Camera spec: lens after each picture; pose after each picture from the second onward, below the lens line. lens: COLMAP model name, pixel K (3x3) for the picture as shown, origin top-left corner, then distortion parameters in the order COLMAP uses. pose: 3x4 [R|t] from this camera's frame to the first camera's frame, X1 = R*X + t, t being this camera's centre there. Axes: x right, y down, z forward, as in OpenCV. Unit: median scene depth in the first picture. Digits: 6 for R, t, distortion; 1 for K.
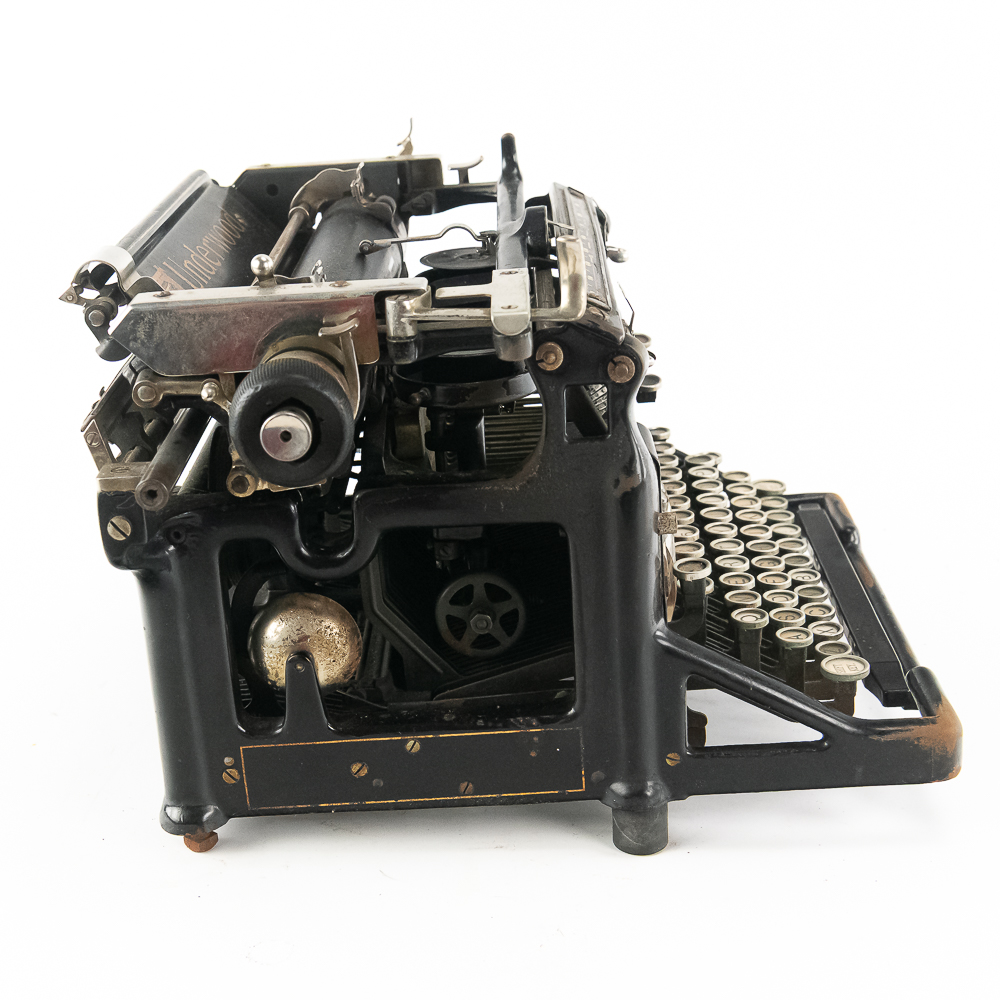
lens RADIAL K [[1768.9, 0, 500.0], [0, 1768.9, 500.0], [0, 0, 1]] dist [0.030030, -0.019716]
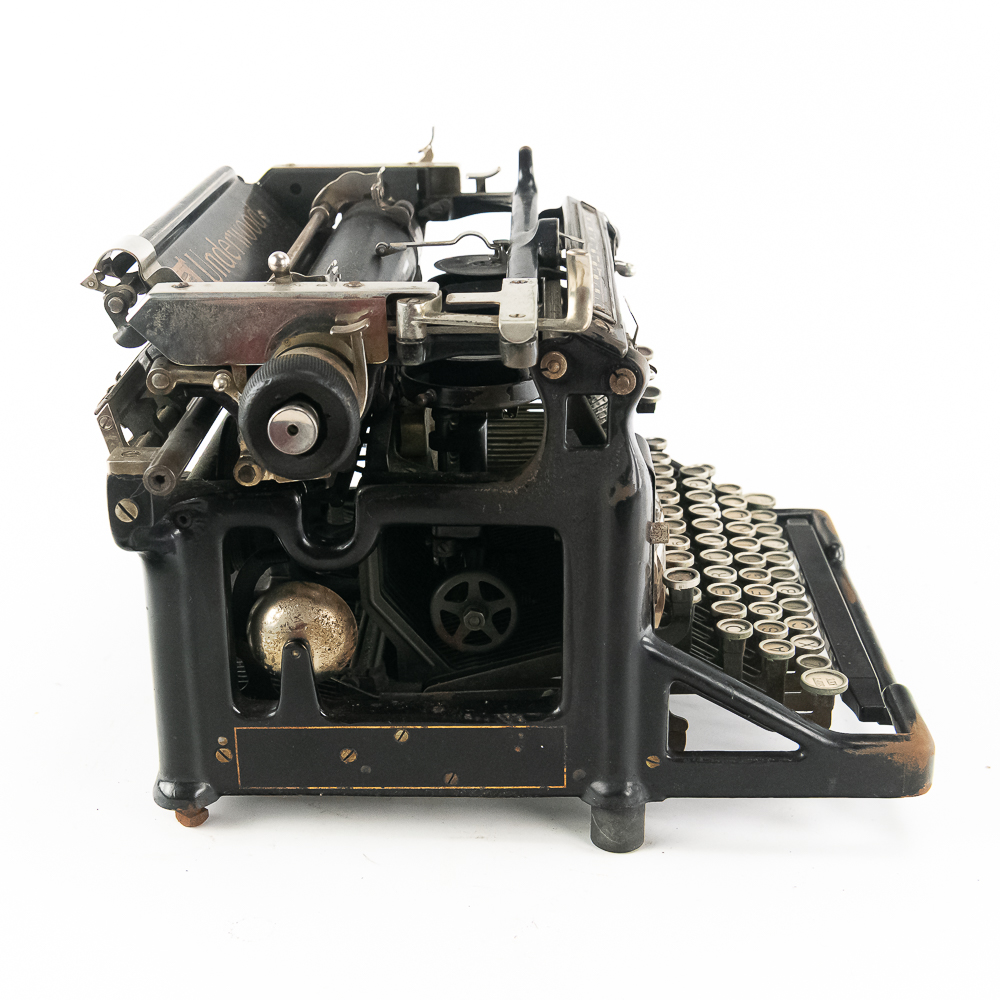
lens RADIAL K [[1688.2, 0, 500.0], [0, 1688.2, 500.0], [0, 0, 1]] dist [0.014945, 0.058936]
pose [[0.998613, 0.052643, -0.000568, 0.001341], [-0.052641, 0.998609, 0.002949, -0.003890], [0.000722, -0.002915, 0.999995, 0.017183]]
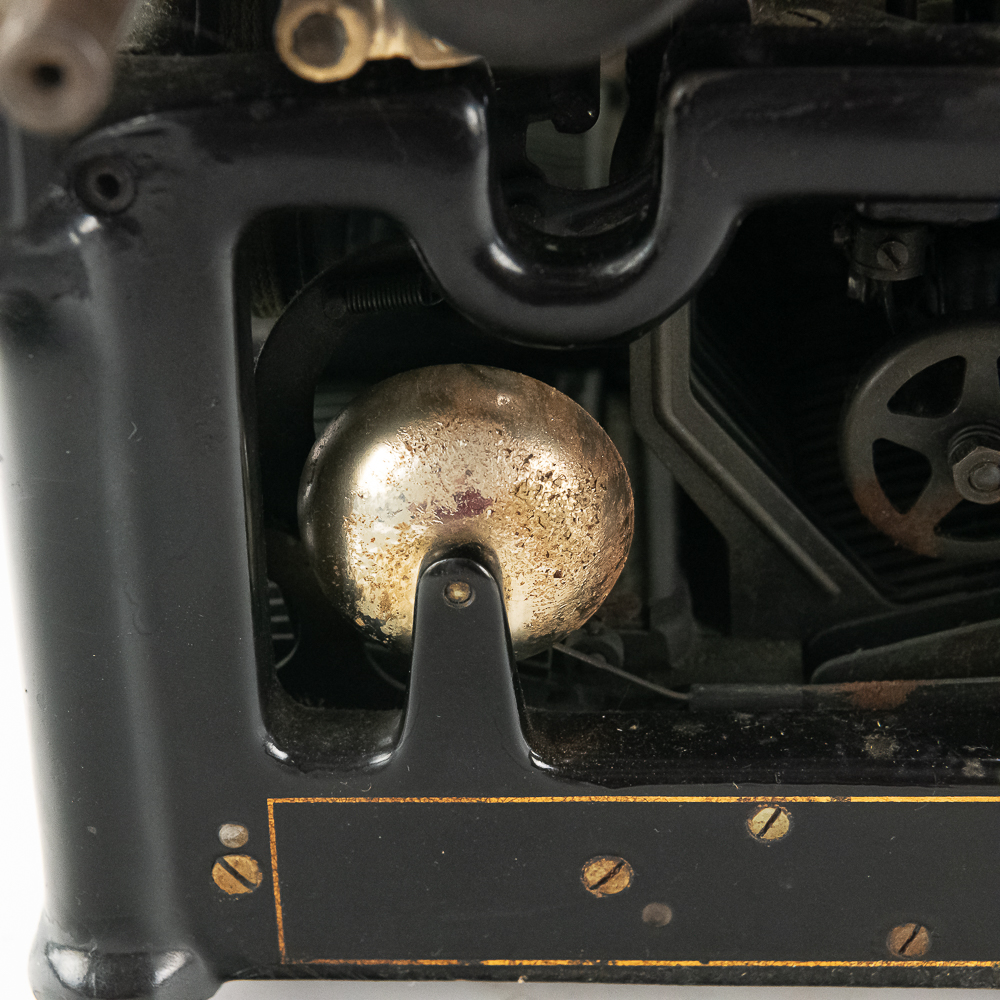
lens RADIAL K [[3138.5, 0, 500.0], [0, 3138.5, 500.0], [0, 0, 1]] dist [0.052011, 0.448657]
pose [[0.998451, 0.049409, -0.025593, -0.088559], [-0.044918, 0.987149, 0.153359, -0.013539], [0.032842, -0.151972, 0.987839, 0.405671]]
